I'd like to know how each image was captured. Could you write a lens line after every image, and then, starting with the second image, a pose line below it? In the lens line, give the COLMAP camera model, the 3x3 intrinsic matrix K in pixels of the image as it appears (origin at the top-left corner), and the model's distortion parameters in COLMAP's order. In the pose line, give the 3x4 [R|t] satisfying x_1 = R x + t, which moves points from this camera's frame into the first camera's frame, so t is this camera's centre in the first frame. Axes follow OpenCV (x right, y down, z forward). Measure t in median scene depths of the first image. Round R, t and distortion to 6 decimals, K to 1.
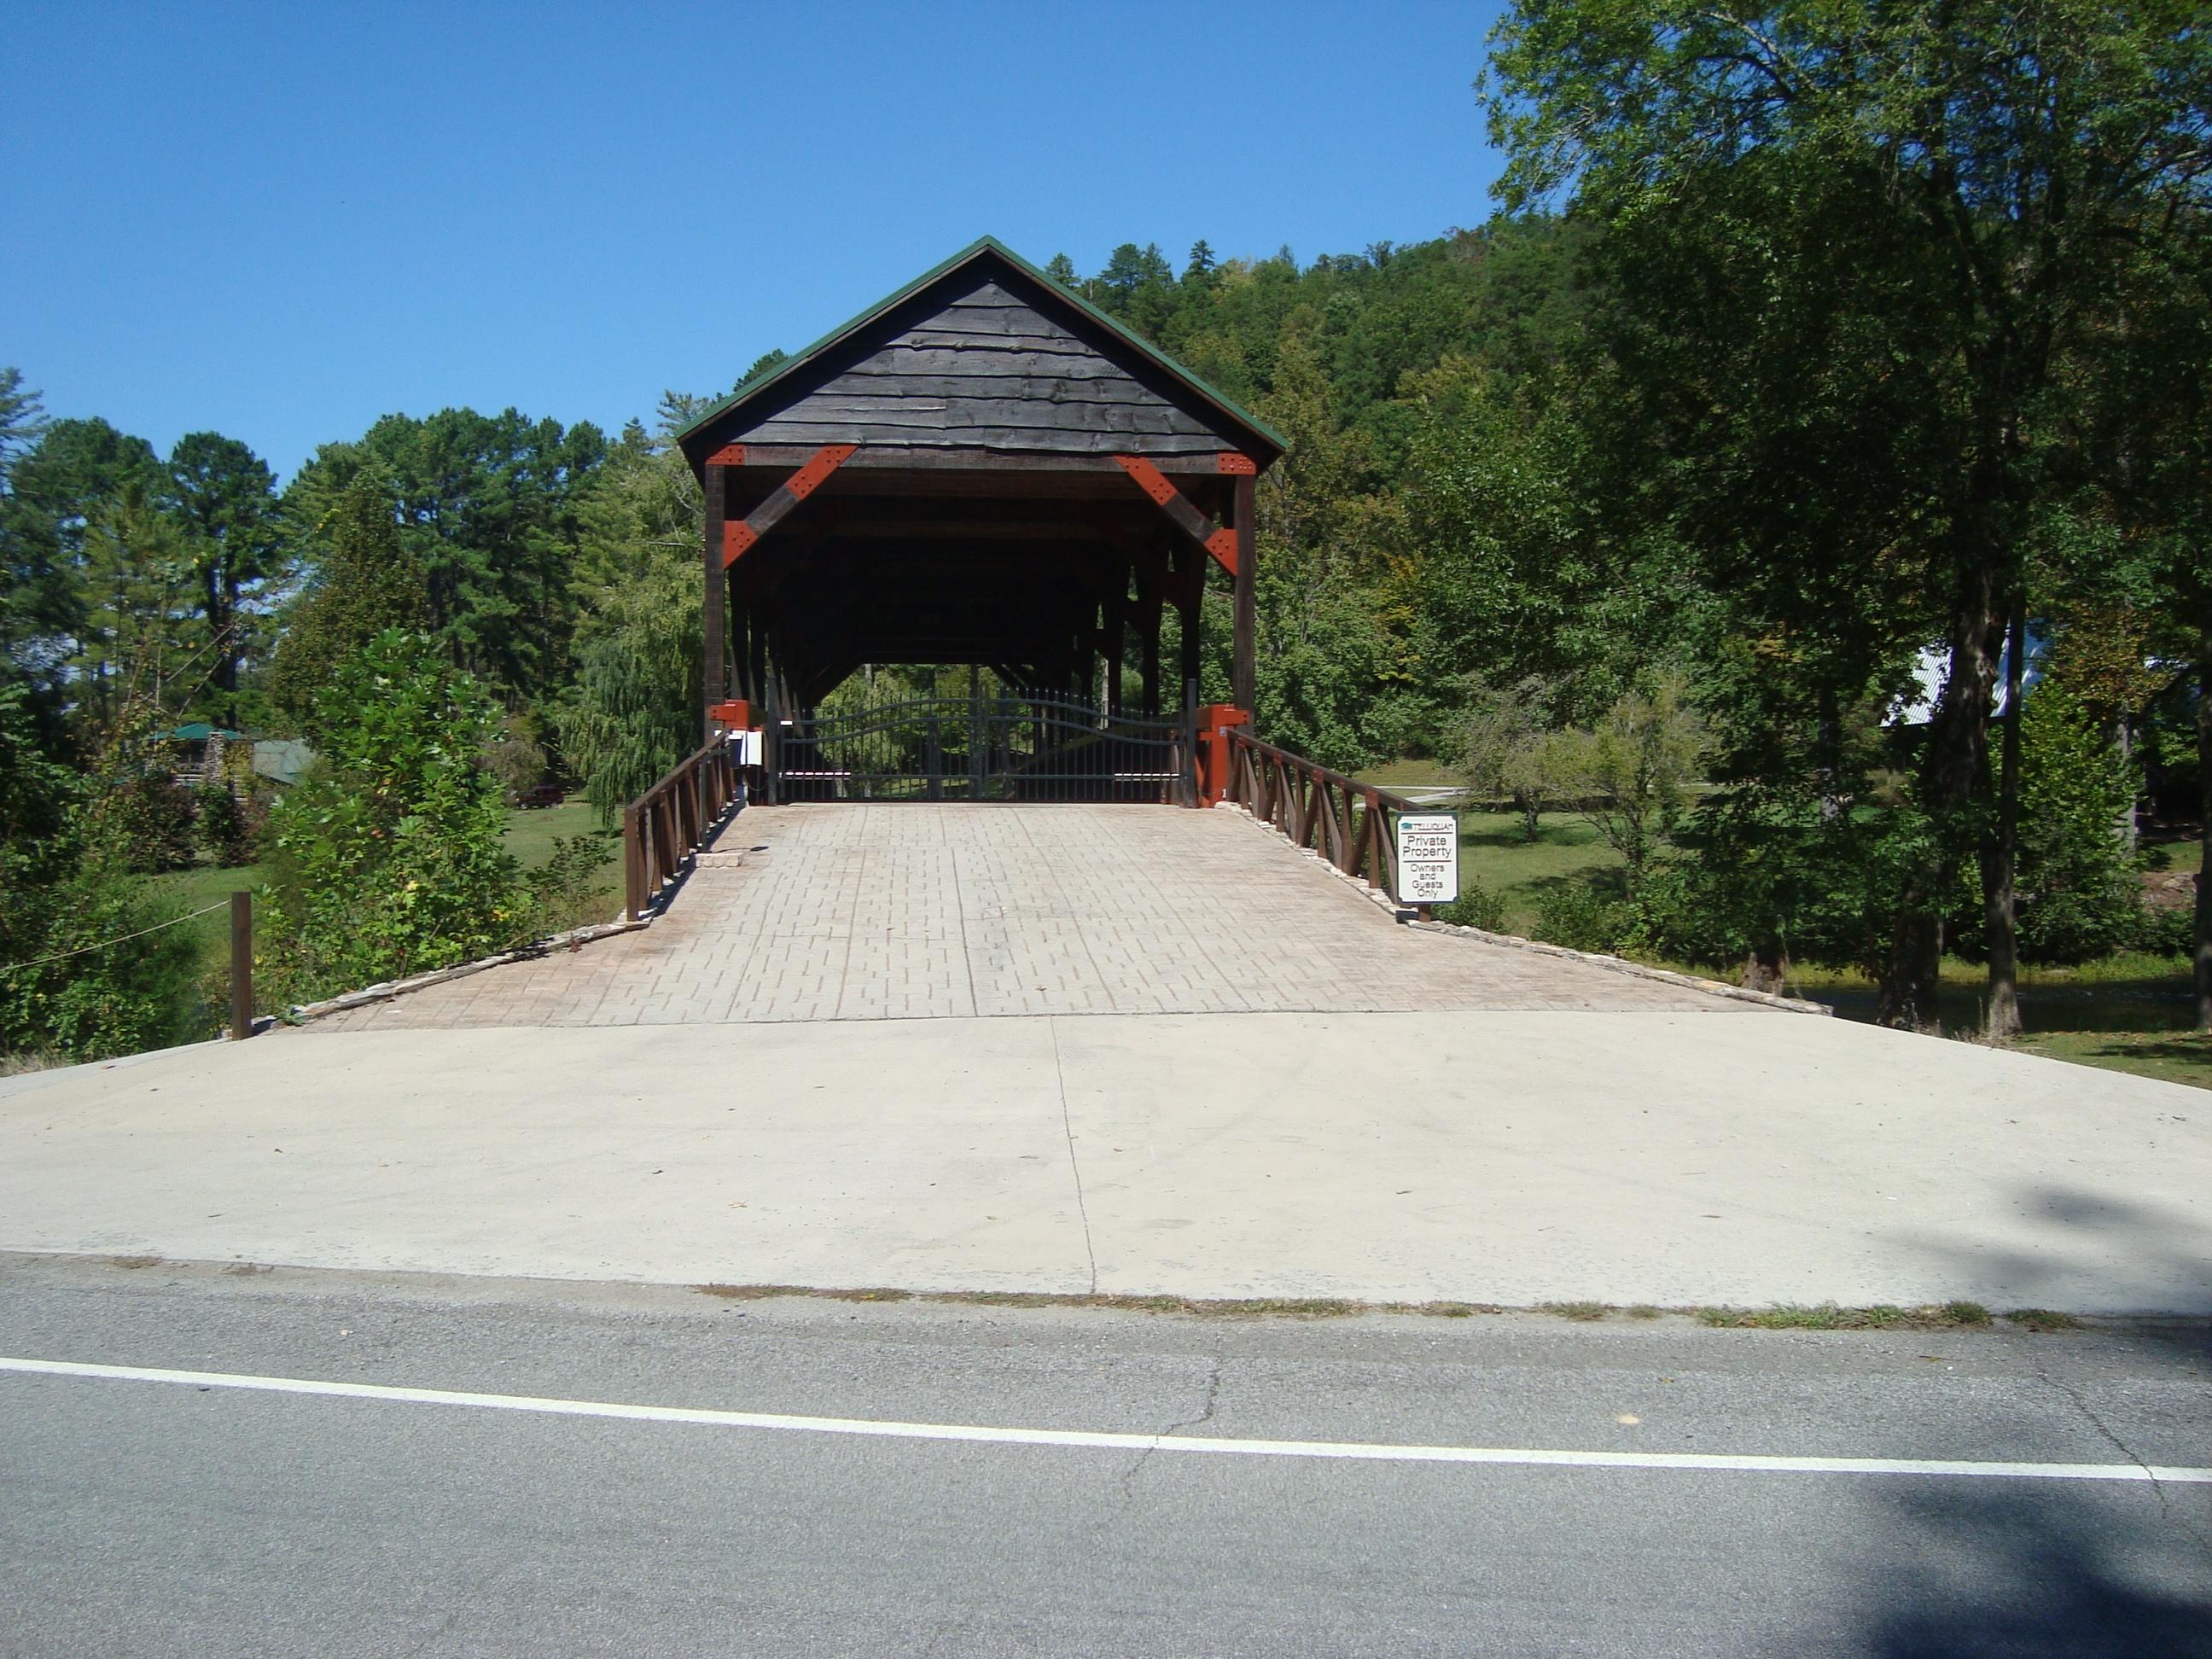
lens RADIAL K [[2457.1, 0, 1106.0], [0, 2457.1, 829.5], [0, 0, 1]] dist [-0.137570, -0.002208]
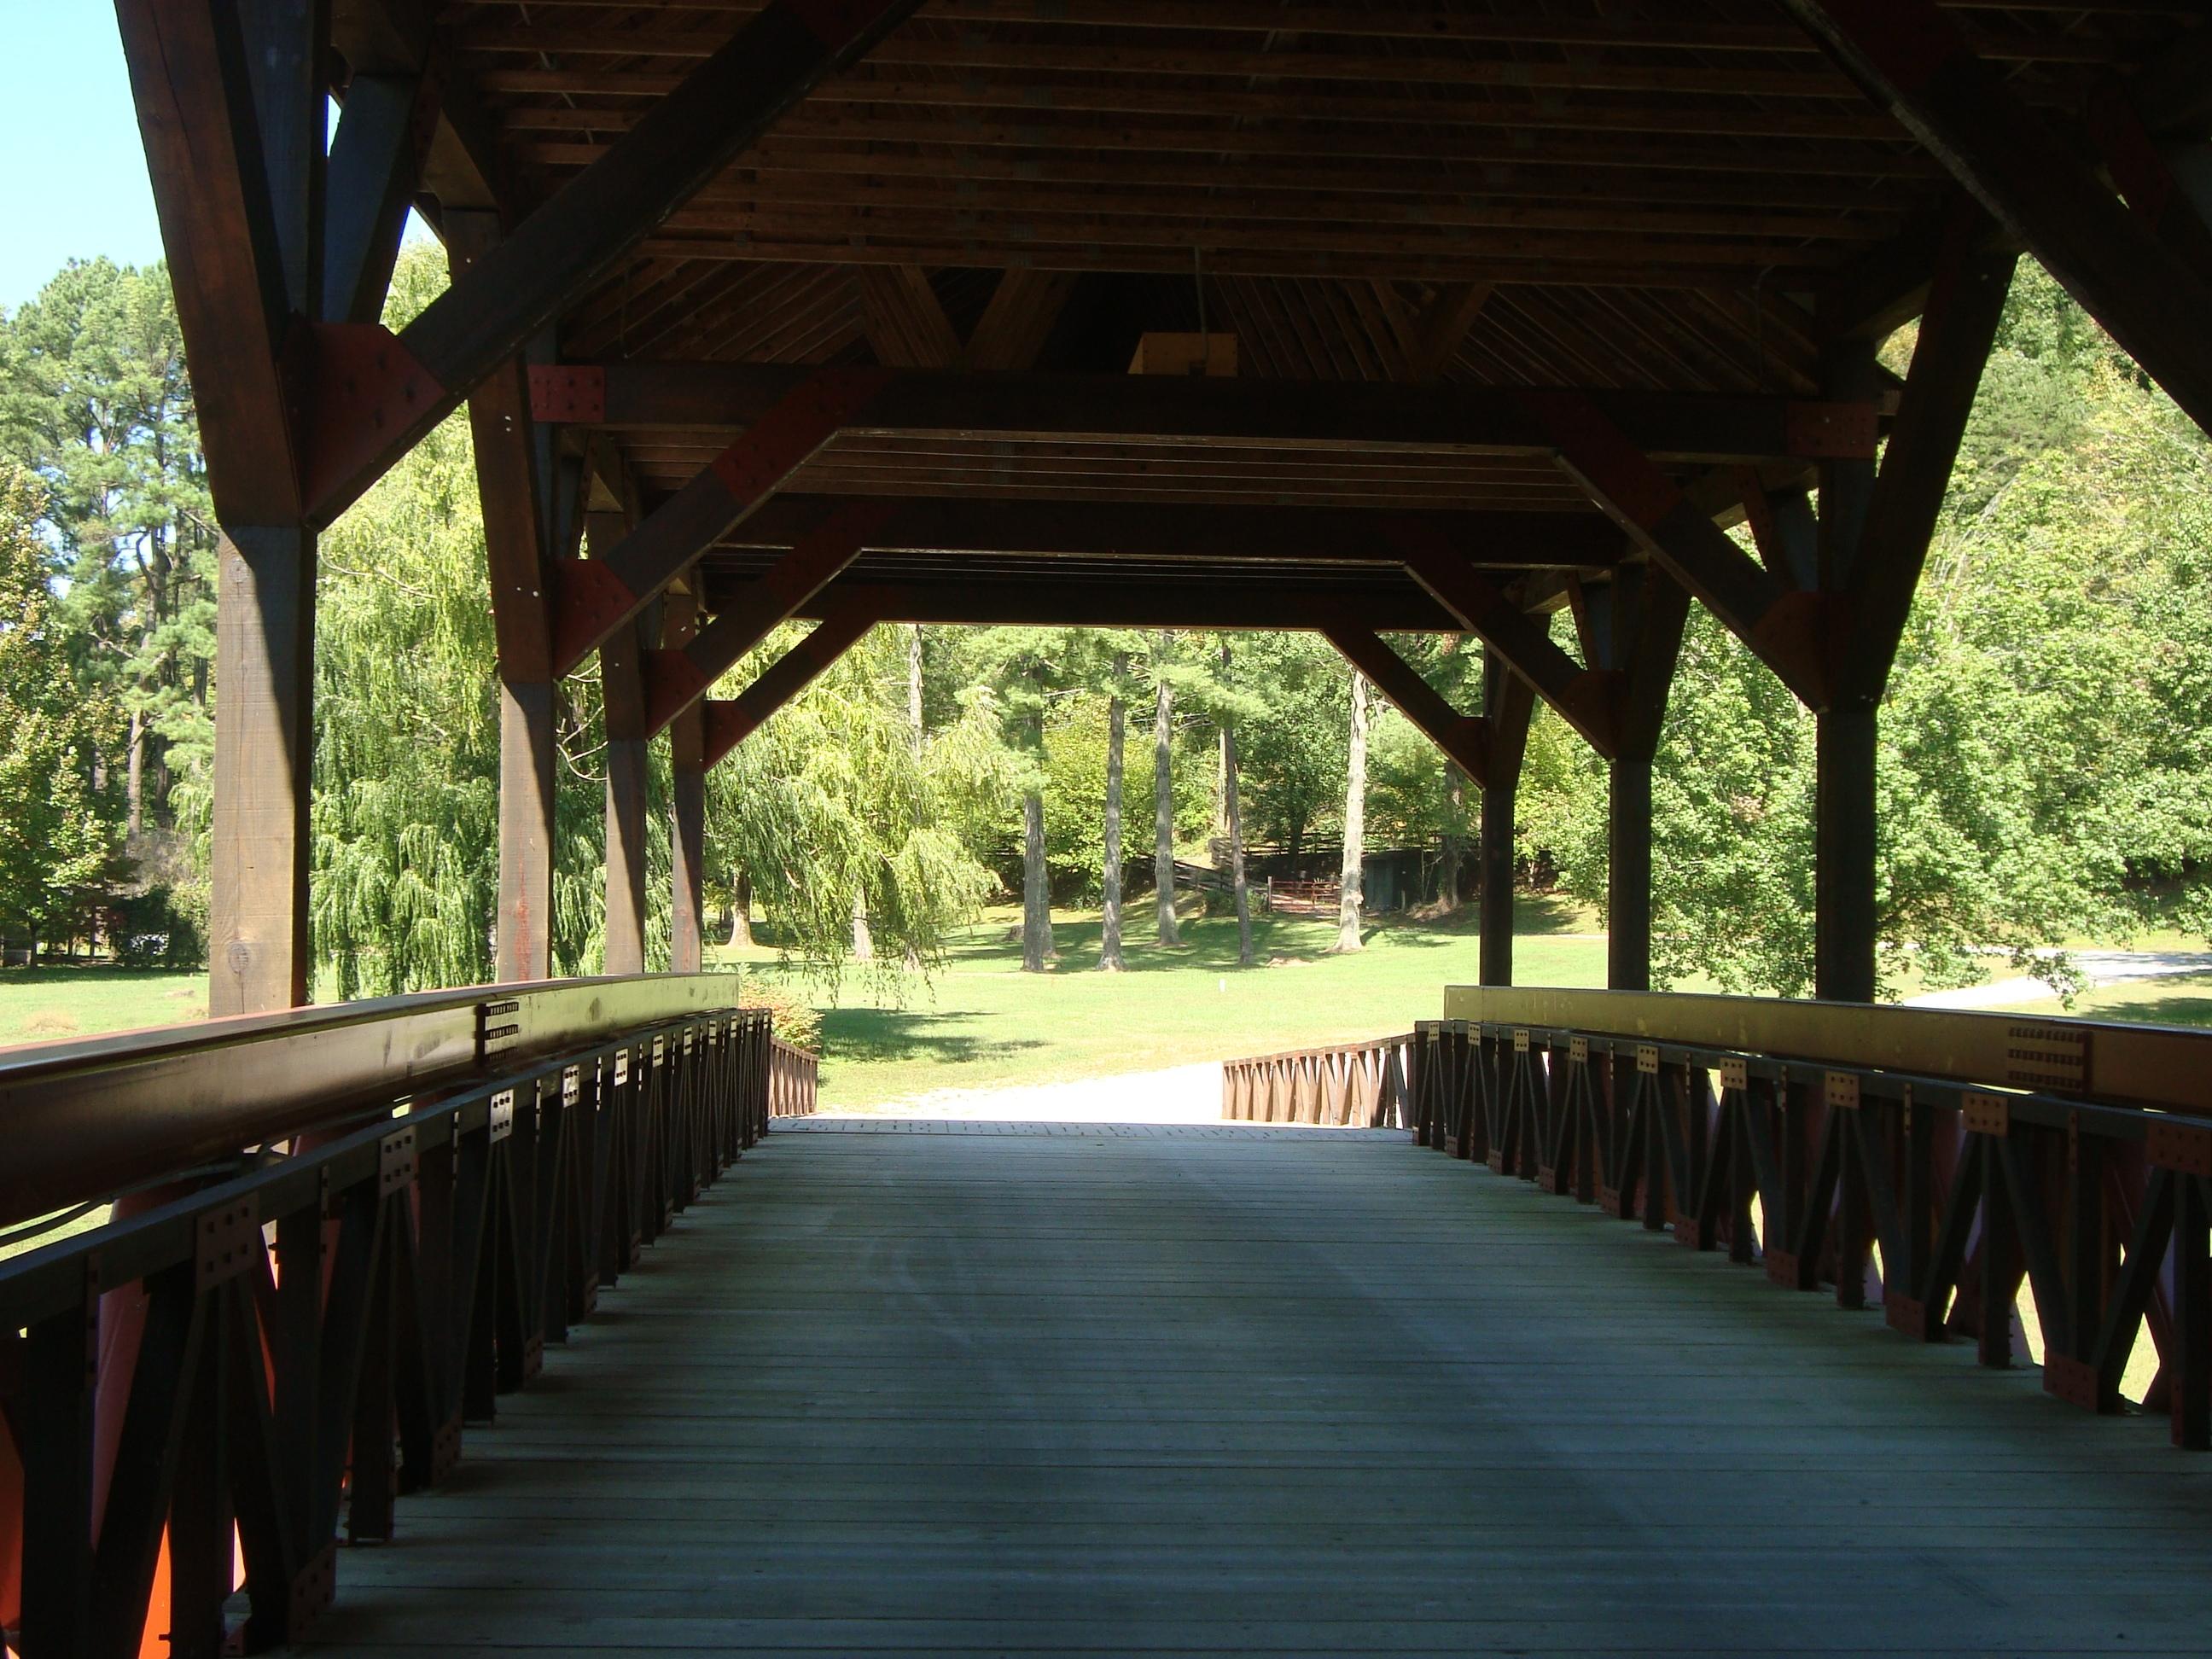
lens RADIAL K [[2955.2, 0, 1106.0], [0, 2955.2, 829.5], [0, 0, 1]] dist [0.002234, 0.018471]
pose [[0.999262, 0.011246, -0.036719, -0.015289], [-0.012497, 0.999343, -0.034021, -0.008383], [0.036312, 0.034455, 0.998746, 0.167314]]
